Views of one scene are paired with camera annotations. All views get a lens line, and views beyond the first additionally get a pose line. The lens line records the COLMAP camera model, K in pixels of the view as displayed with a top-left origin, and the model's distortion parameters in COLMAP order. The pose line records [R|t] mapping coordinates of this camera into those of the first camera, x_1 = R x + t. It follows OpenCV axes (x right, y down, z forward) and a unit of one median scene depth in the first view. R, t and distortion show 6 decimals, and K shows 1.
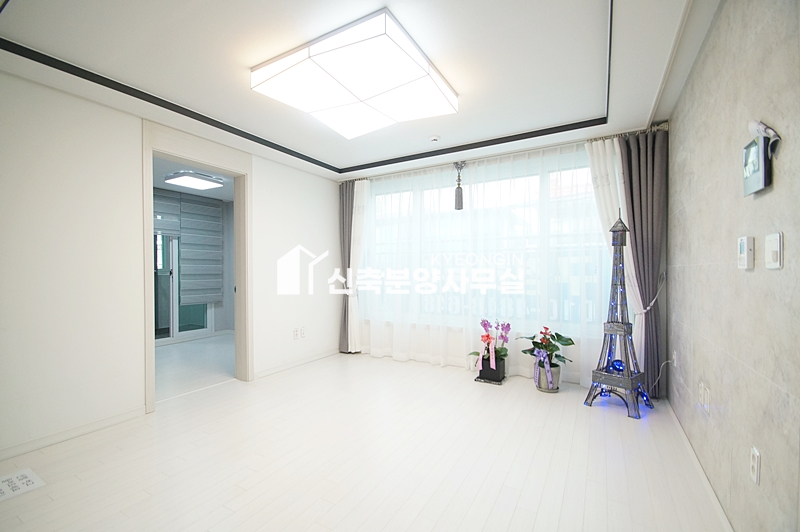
lens RADIAL K [[348.7, 0, 394.3], [0, 348.7, 275.5], [0, 0, 1]] dist [-0.001276, -0.000242]
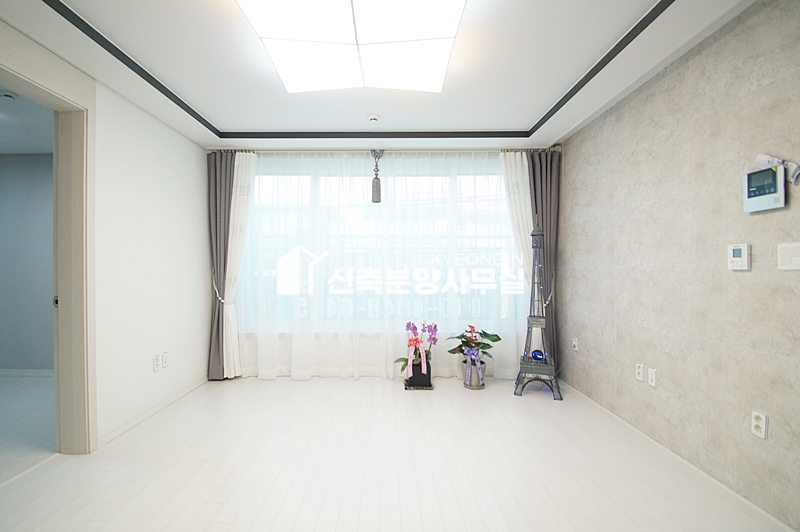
lens RADIAL K [[357.8, 0, 391.7], [0, 357.8, 272.5], [0, 0, 1]] dist [0.001819, -0.013134]
pose [[0.859685, -0.003133, 0.510815, -0.278283], [0.005874, 0.999976, -0.003753, -0.004516], [-0.510791, 0.006226, 0.859683, 0.200171]]
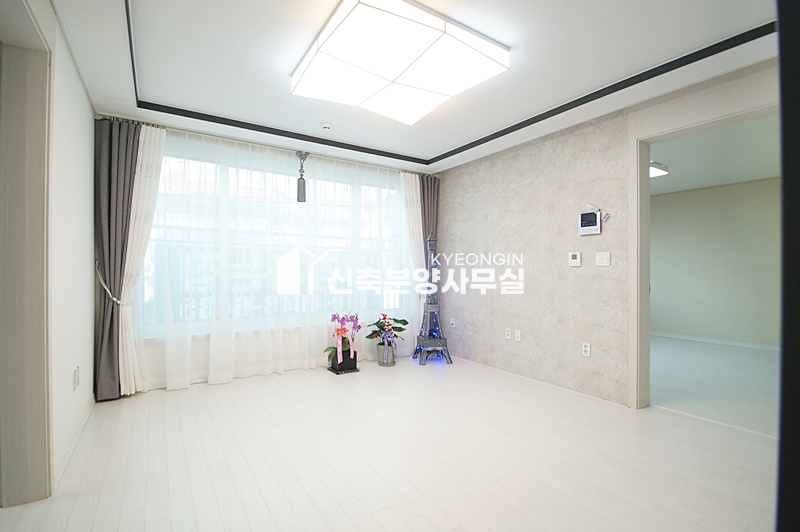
lens RADIAL K [[357.8, 0, 391.7], [0, 357.8, 272.5], [0, 0, 1]] dist [0.001819, -0.013134]
pose [[0.456424, 0.000981, 0.889762, -0.616738], [0.006996, 0.999965, -0.004692, 0.009241], [-0.889735, 0.008366, 0.456401, 0.372894]]
